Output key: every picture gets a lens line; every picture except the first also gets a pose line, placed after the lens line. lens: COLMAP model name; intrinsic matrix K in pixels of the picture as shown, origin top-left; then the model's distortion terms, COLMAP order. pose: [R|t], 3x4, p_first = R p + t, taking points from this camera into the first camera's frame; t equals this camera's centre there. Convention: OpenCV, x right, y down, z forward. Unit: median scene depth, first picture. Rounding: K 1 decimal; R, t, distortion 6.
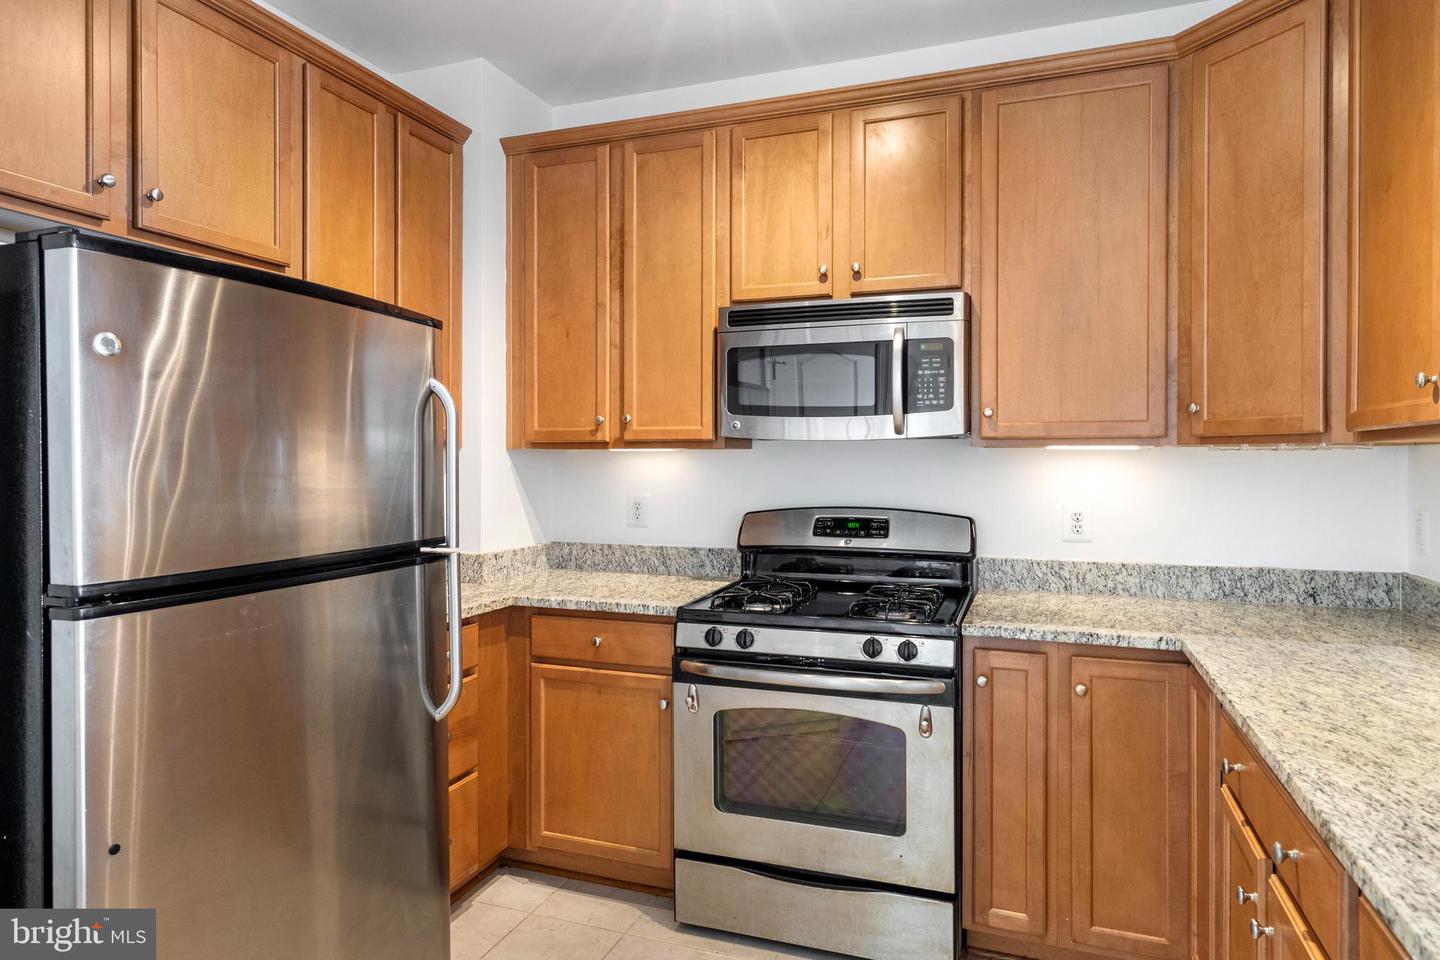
lens RADIAL K [[803.9, 0, 719.6], [0, 803.9, 463.7], [0, 0, 1]] dist [0.006187, 0.002714]
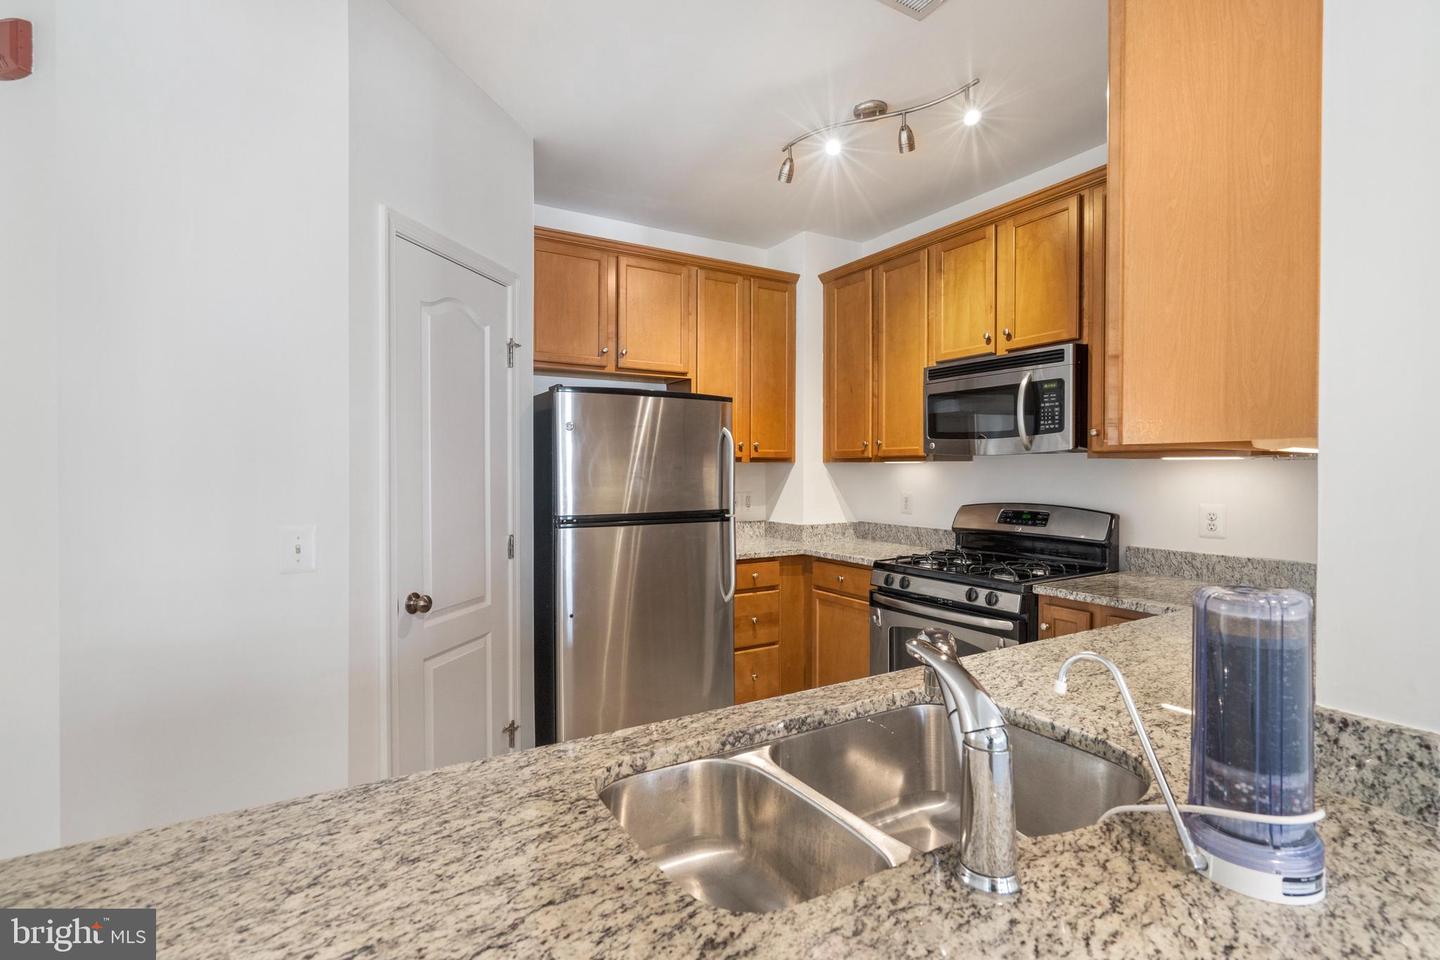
lens RADIAL K [[677.5, 0, 777.6], [0, 677.5, 474.4], [0, 0, 1]] dist [-0.001647, -0.000020]
pose [[0.800698, 0.002831, -0.599061, 0.574382], [-0.000140, 0.999990, 0.004538, -0.000474], [0.599068, -0.003549, 0.800691, -0.193360]]
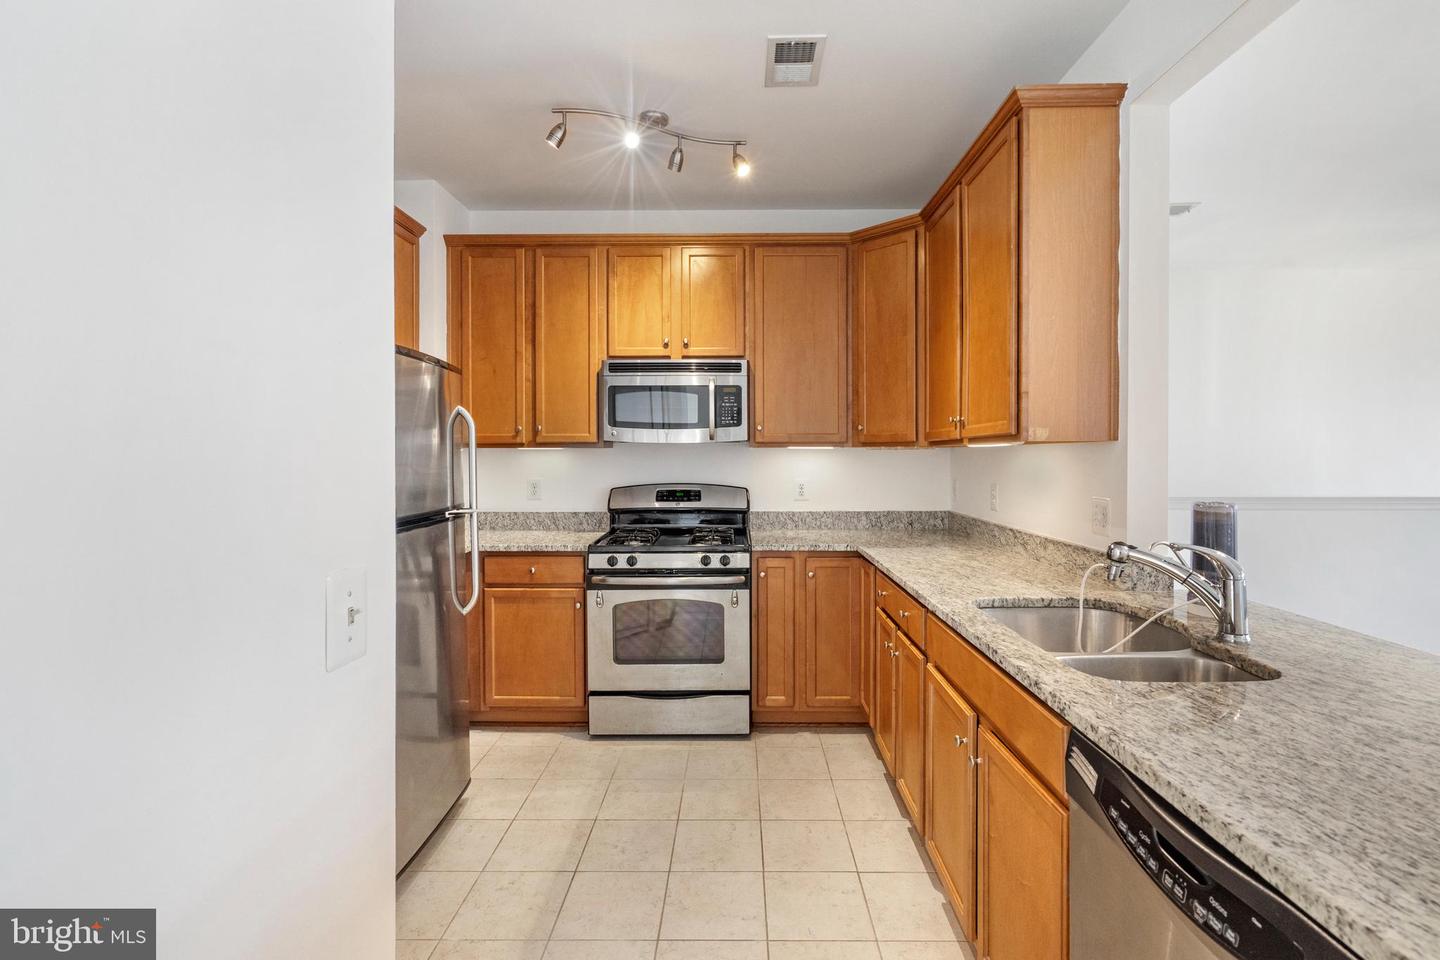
lens RADIAL K [[655.3, 0, 719.7], [0, 655.3, 458.8], [0, 0, 1]] dist [-0.003801, 0.000096]
pose [[0.938129, -0.004191, 0.346262, -0.248642], [0.003374, 0.999990, 0.002964, -0.000369], [-0.346271, -0.001612, 0.938133, -0.327462]]
